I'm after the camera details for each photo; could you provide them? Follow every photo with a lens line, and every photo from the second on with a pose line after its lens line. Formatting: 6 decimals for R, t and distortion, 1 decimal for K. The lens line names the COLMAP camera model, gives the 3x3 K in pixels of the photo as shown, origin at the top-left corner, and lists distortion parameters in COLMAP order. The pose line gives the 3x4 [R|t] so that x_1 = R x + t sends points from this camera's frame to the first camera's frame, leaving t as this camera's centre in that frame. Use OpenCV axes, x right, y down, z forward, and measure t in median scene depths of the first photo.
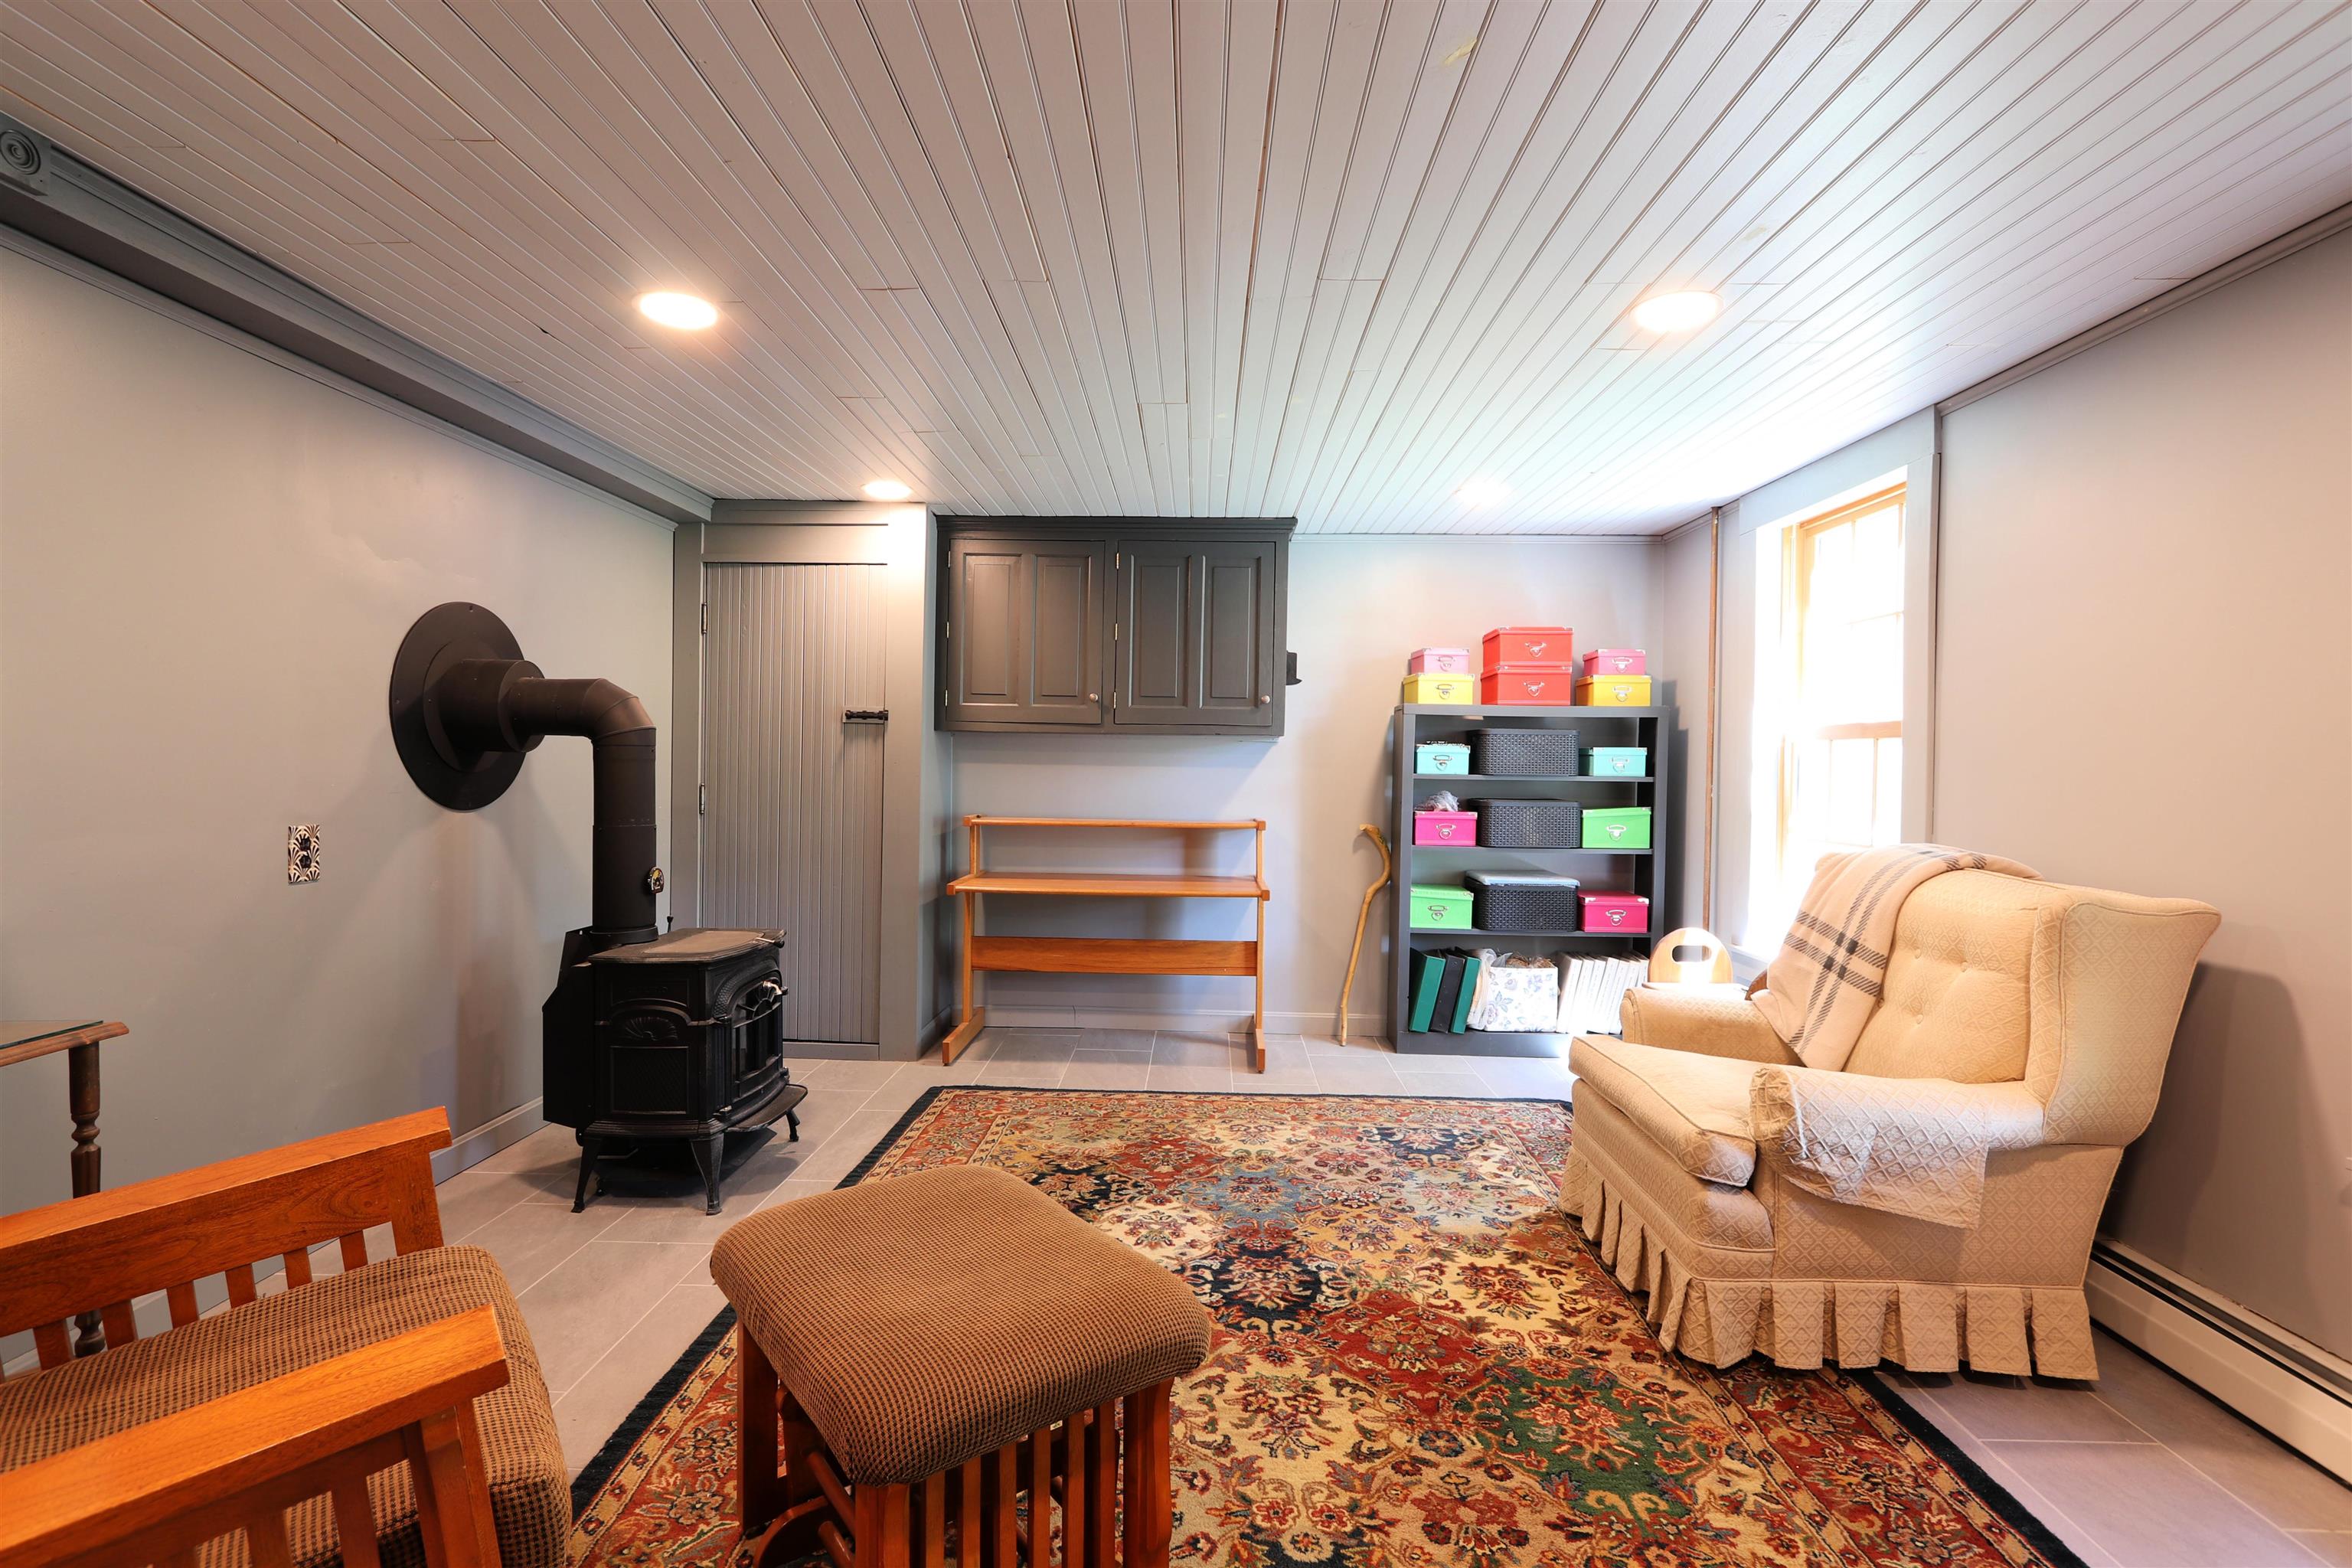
lens RADIAL K [[1106.0, 0, 1169.8], [0, 1106.0, 769.1], [0, 0, 1]] dist [-0.015105, 0.001387]
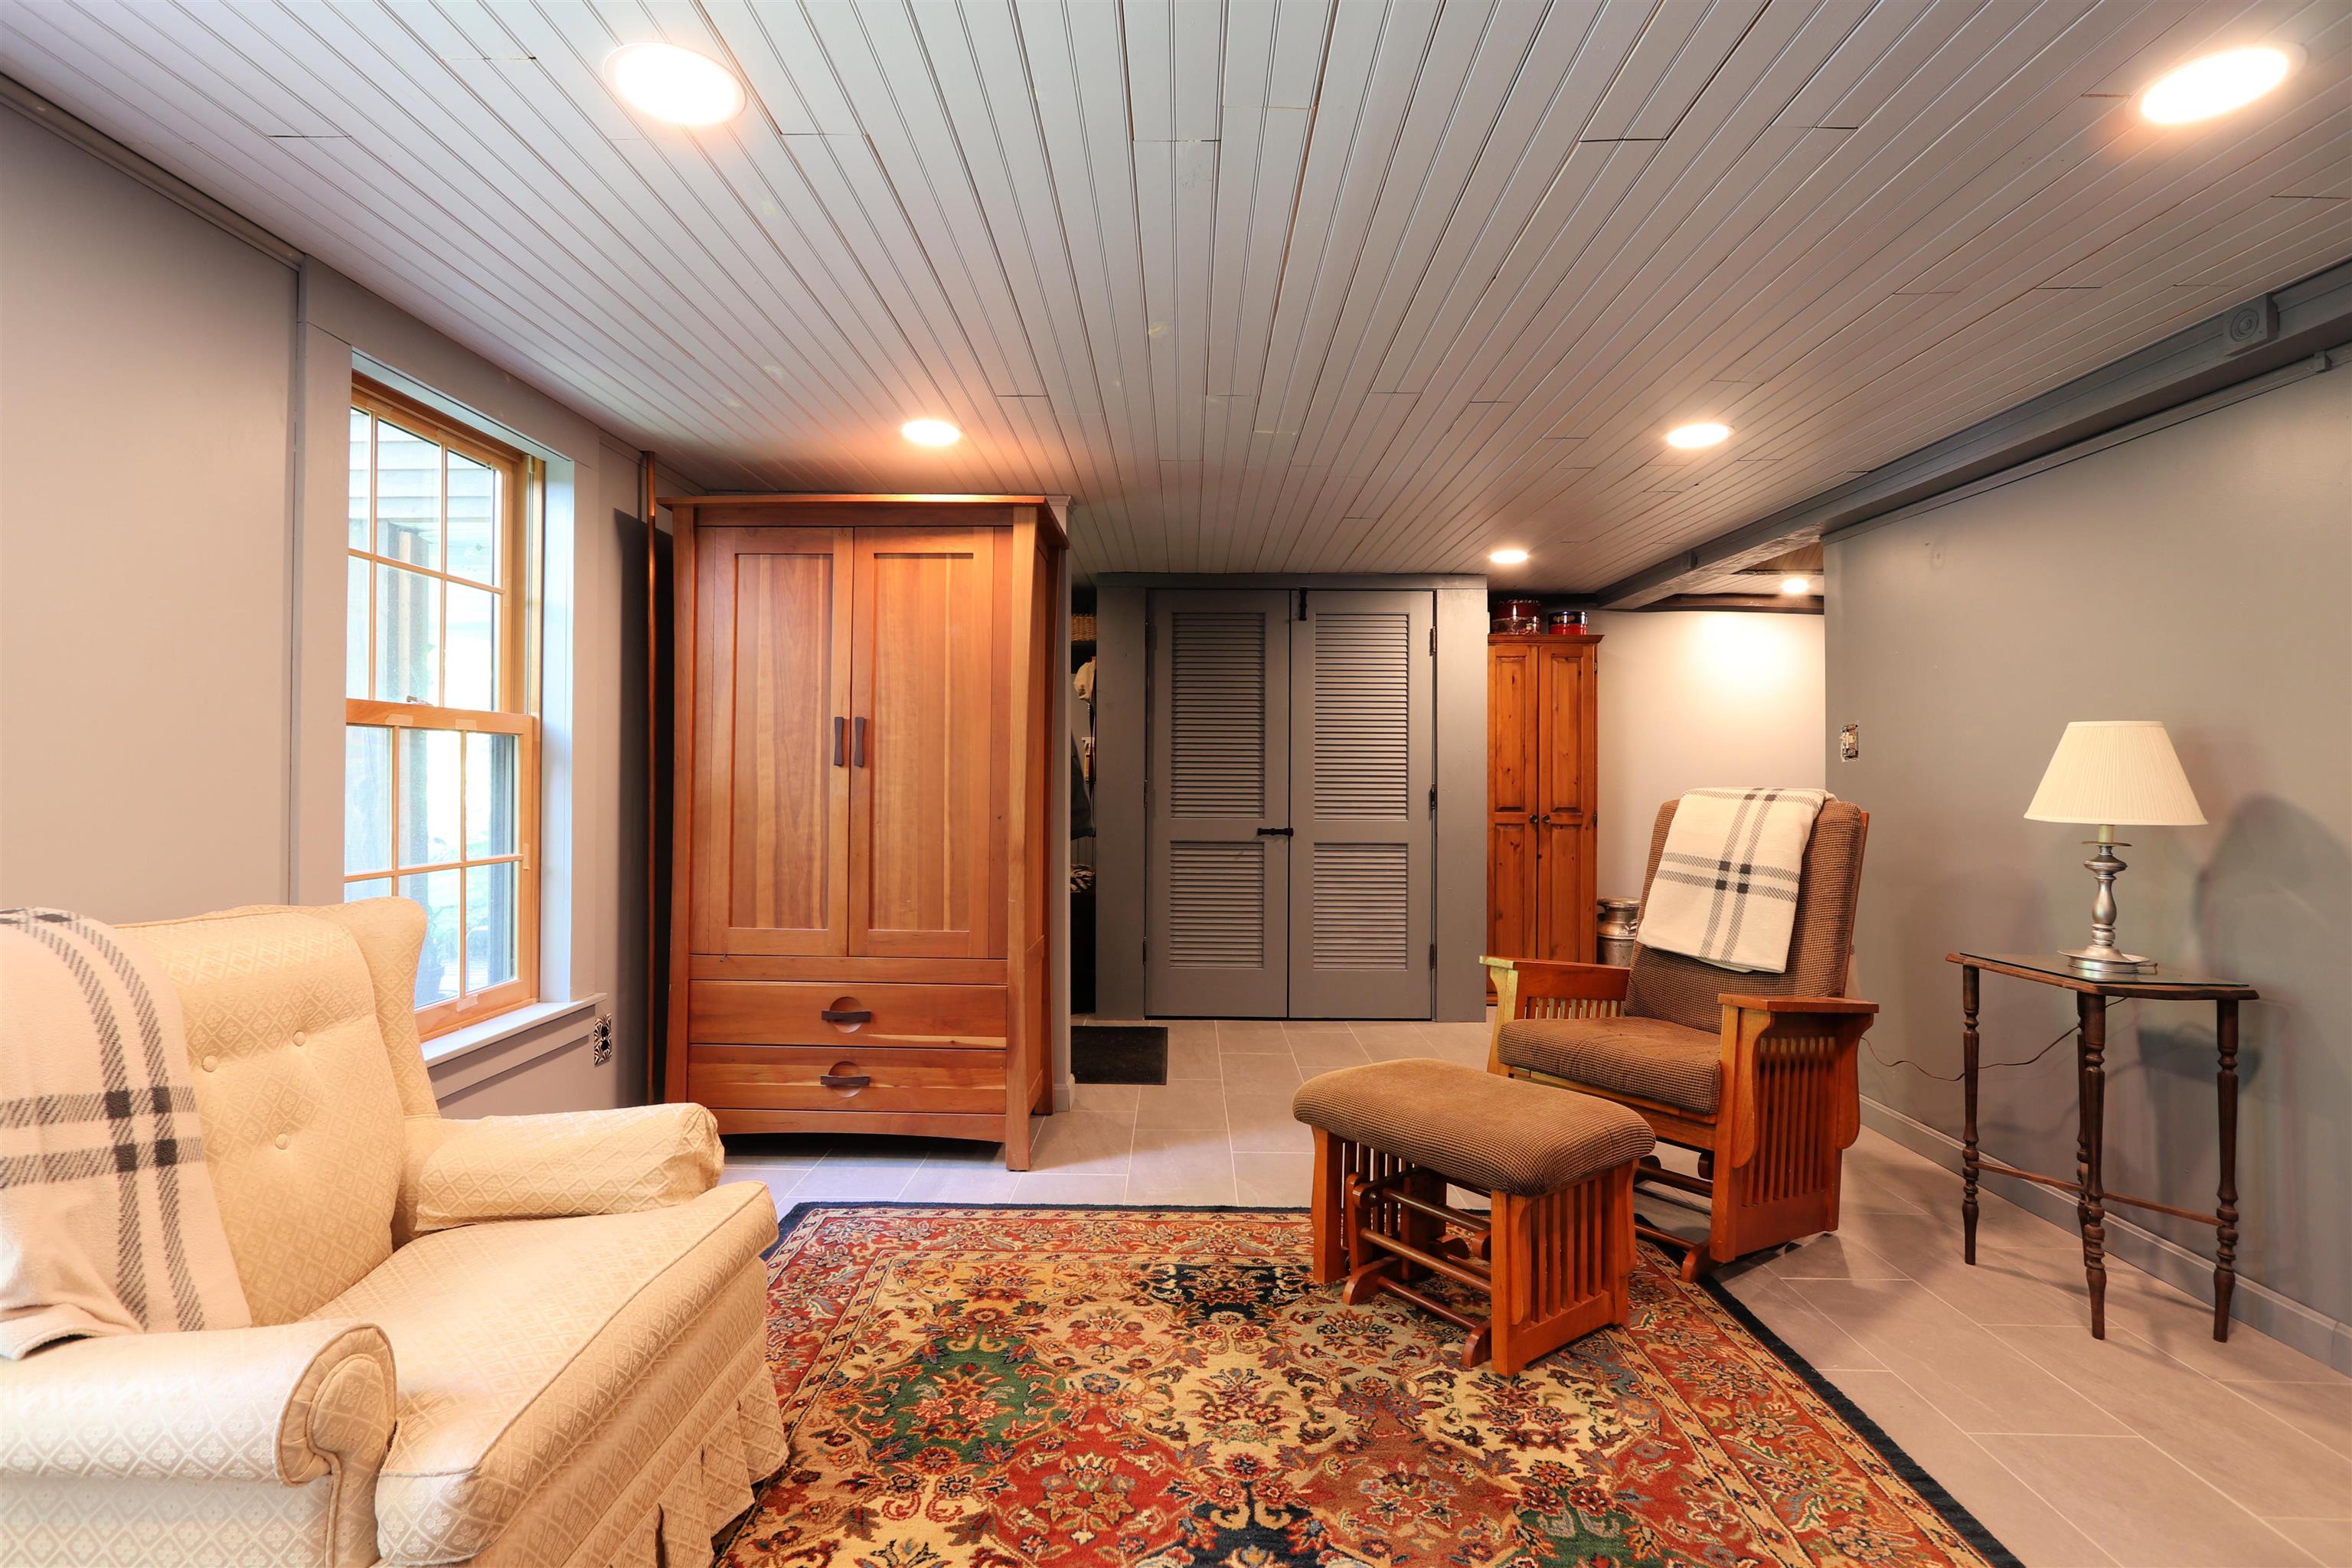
lens RADIAL K [[1106.0, 0, 1169.8], [0, 1106.0, 769.1], [0, 0, 1]] dist [-0.015105, 0.001387]
pose [[-0.999607, -0.025593, -0.011441, 0.200759], [-0.025565, 0.999670, -0.002630, -0.009928], [0.011504, -0.002337, -0.999931, 2.080824]]
